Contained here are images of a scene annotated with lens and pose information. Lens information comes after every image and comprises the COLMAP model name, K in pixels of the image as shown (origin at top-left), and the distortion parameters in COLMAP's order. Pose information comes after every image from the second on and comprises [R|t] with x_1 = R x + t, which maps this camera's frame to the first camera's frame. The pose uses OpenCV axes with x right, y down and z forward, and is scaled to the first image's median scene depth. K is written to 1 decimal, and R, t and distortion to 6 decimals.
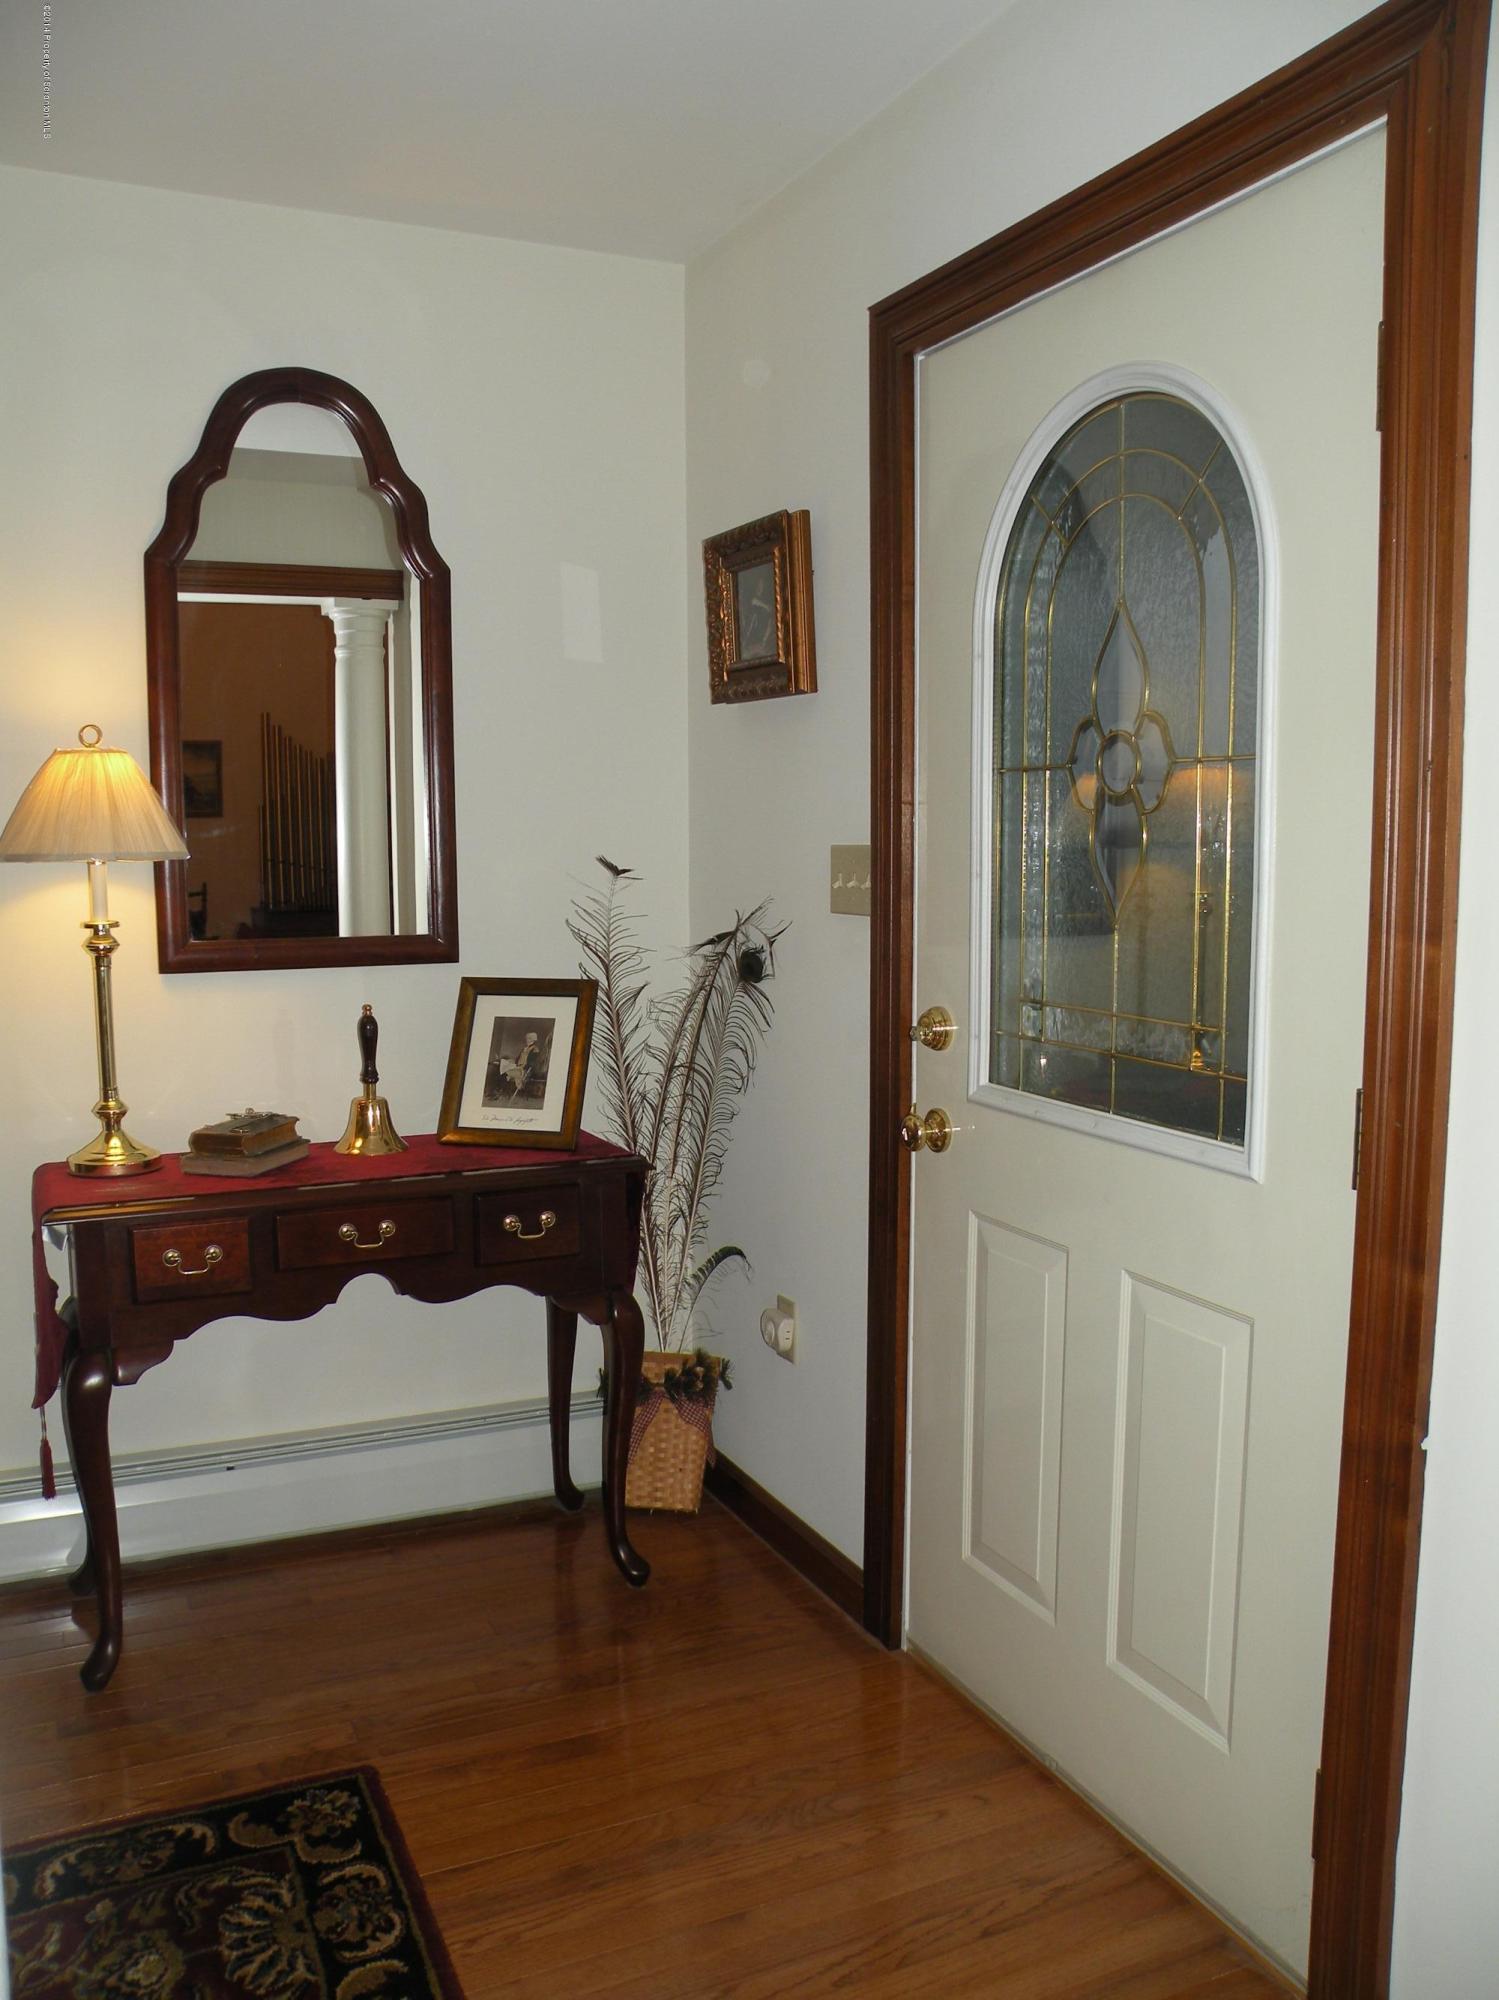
lens RADIAL K [[1602.4, 0, 745.1], [0, 1602.4, 1022.3], [0, 0, 1]] dist [-0.160442, 0.139831]
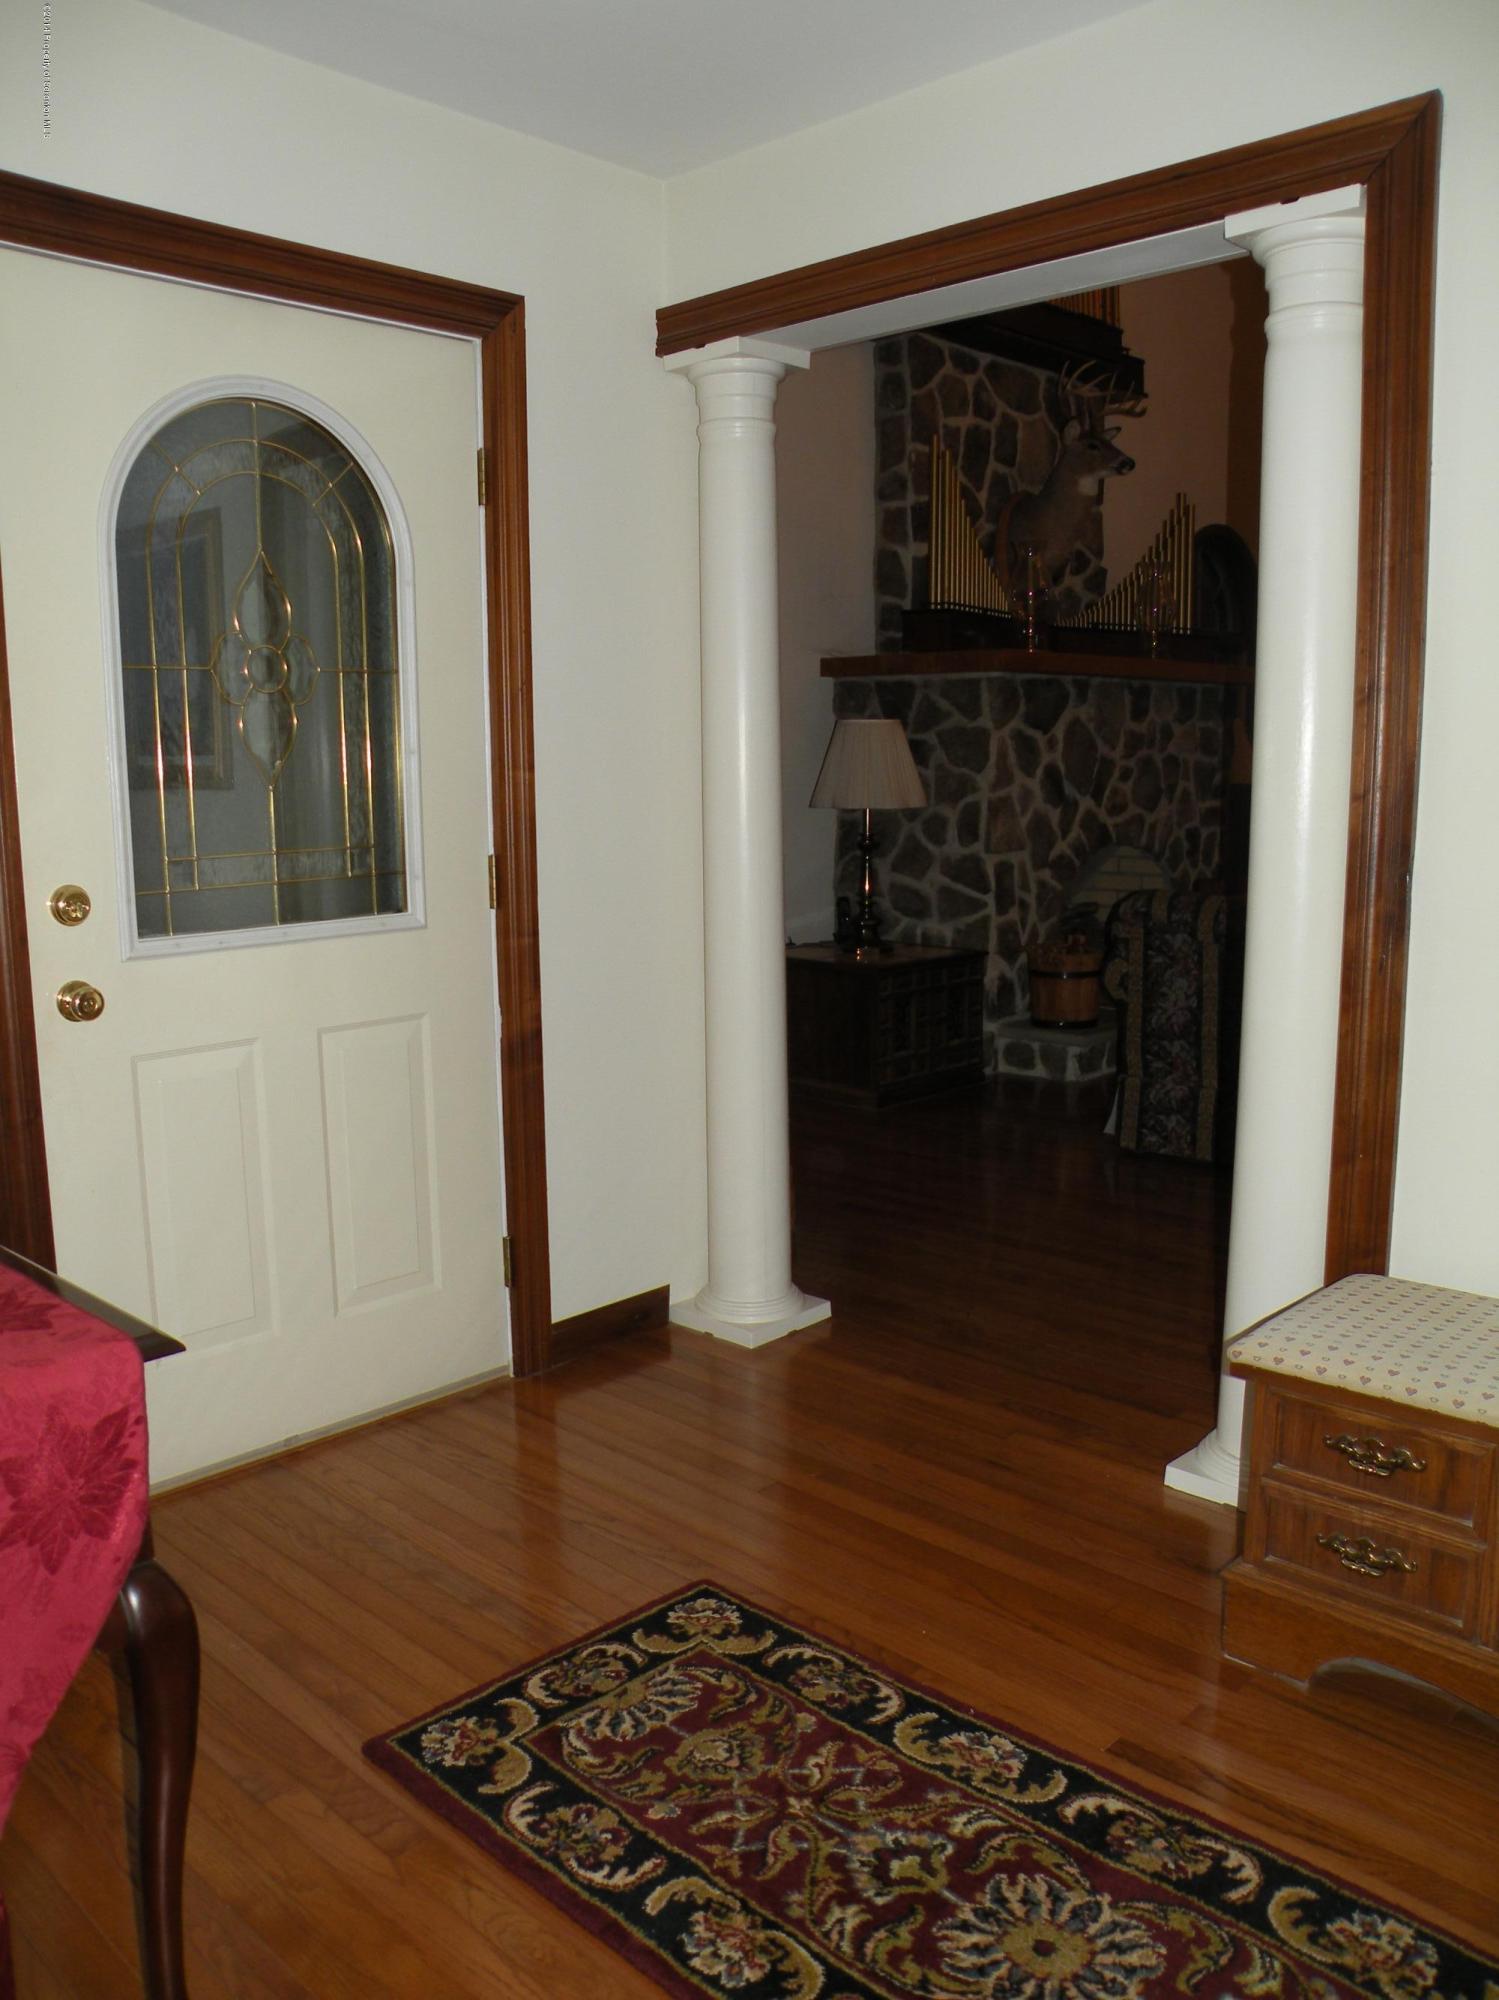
lens RADIAL K [[1602.4, 0, 747.7], [0, 1602.4, 1002.6], [0, 0, 1]] dist [-0.160442, 0.139831]
pose [[-0.364938, -0.139922, 0.920458, -0.970176], [0.116474, 0.974014, 0.194242, -0.079209], [-0.923717, 0.178096, -0.339158, 0.907907]]
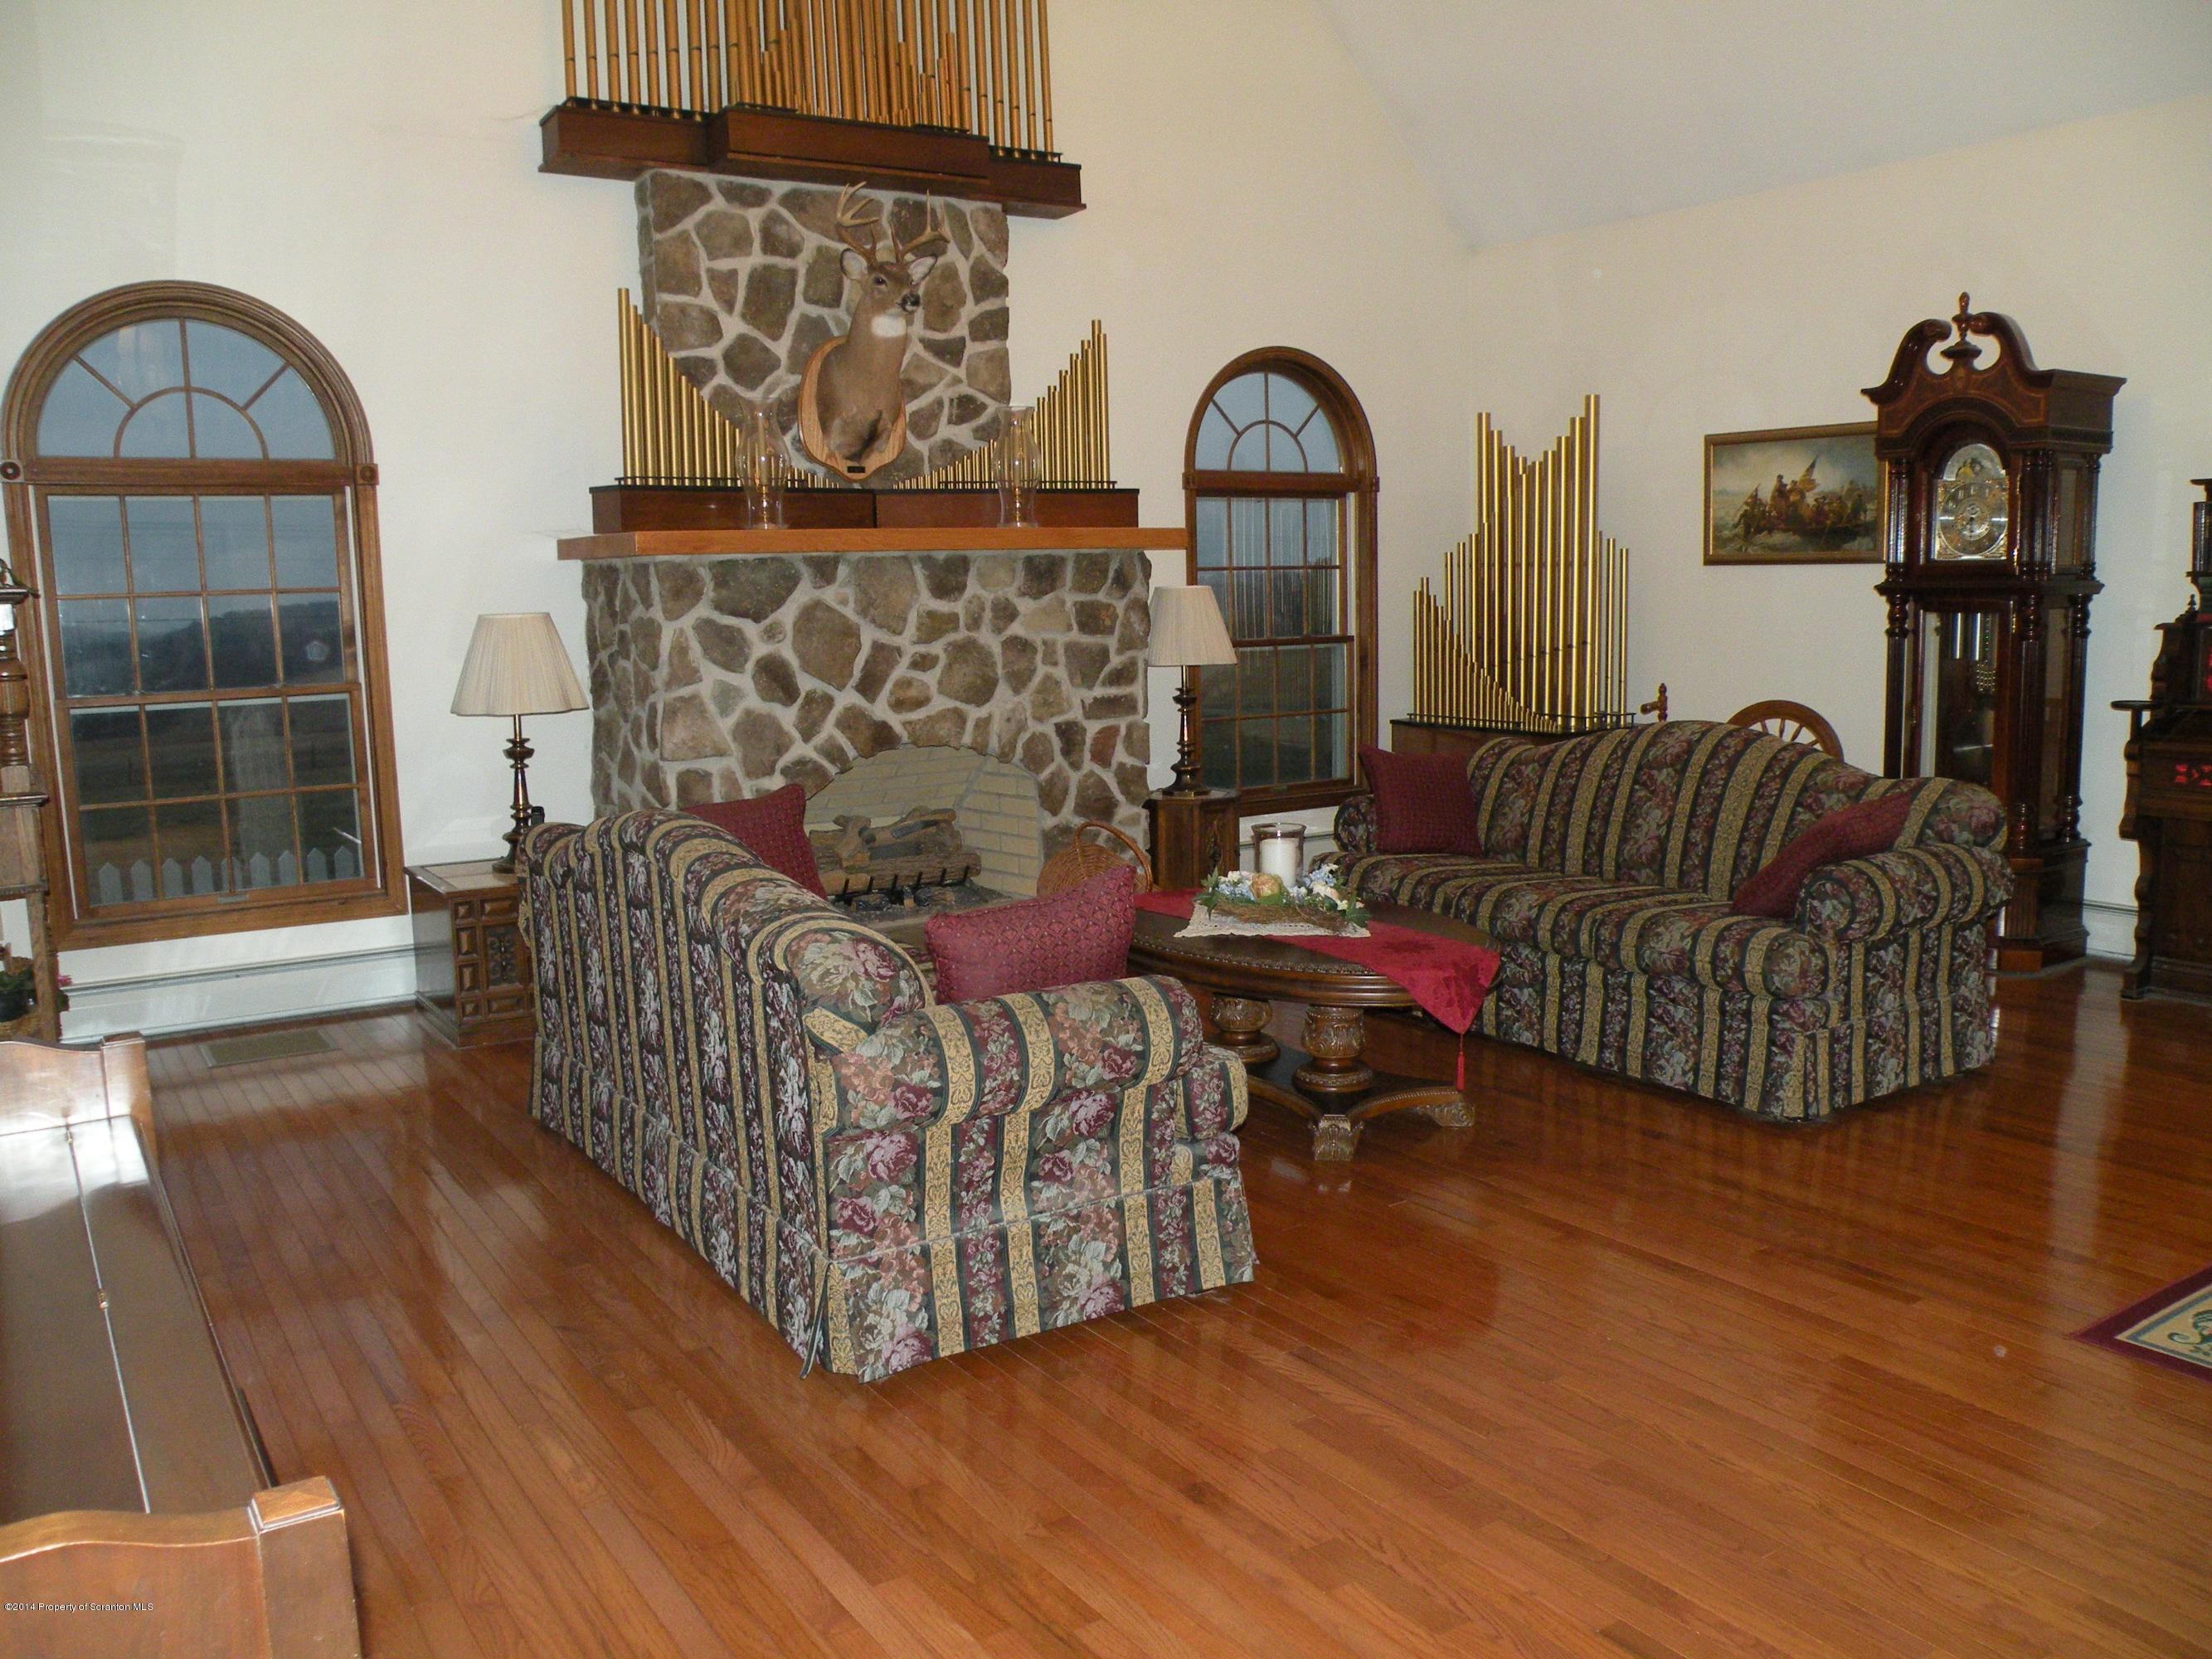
lens RADIAL K [[1772.3, 0, 1112.4], [0, 1772.3, 838.8], [0, 0, 1]] dist [-0.160442, 0.139831]
pose [[-0.149288, -0.137244, 0.979223, -1.252861], [0.129719, 0.979043, 0.156995, 0.027906], [-0.980248, 0.150461, -0.128356, -0.613837]]
